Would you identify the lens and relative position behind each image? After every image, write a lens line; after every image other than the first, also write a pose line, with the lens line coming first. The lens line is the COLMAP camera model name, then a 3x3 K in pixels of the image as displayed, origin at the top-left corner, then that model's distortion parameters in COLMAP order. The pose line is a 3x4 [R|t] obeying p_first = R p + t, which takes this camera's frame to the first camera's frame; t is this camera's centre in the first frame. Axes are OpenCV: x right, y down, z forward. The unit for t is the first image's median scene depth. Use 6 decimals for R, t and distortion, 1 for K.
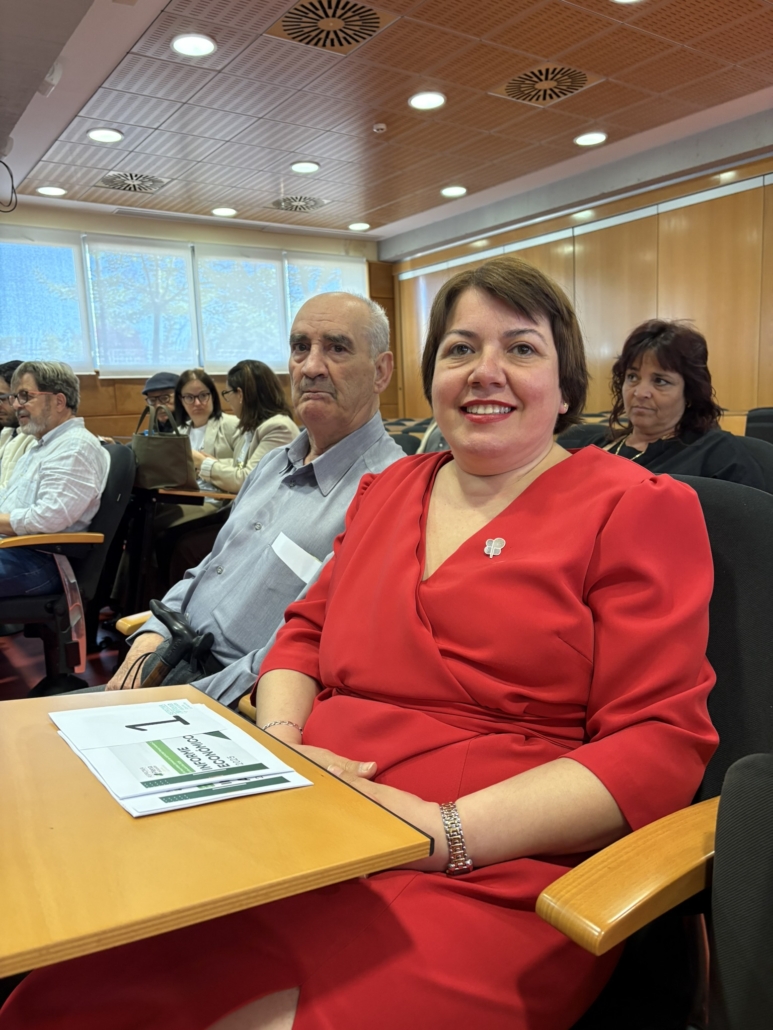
lens RADIAL K [[770.0, 0, 386.5], [0, 770.0, 515.0], [0, 0, 1]] dist [0.084178, -0.127970]
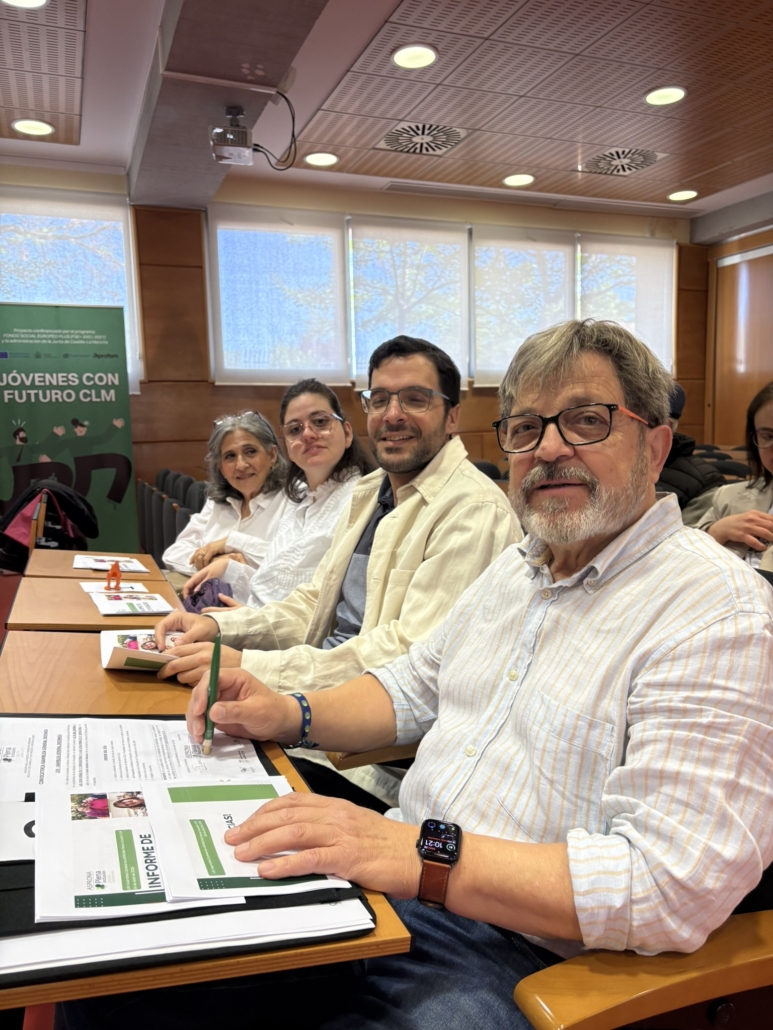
lens RADIAL K [[797.8, 0, 386.5], [0, 797.8, 515.0], [0, 0, 1]] dist [-0.007567, -0.004021]
pose [[0.971250, 0.042109, -0.234308, -0.135151], [-0.047939, 0.998665, -0.019241, -0.031400], [0.233185, 0.029921, 0.971972, 0.199546]]
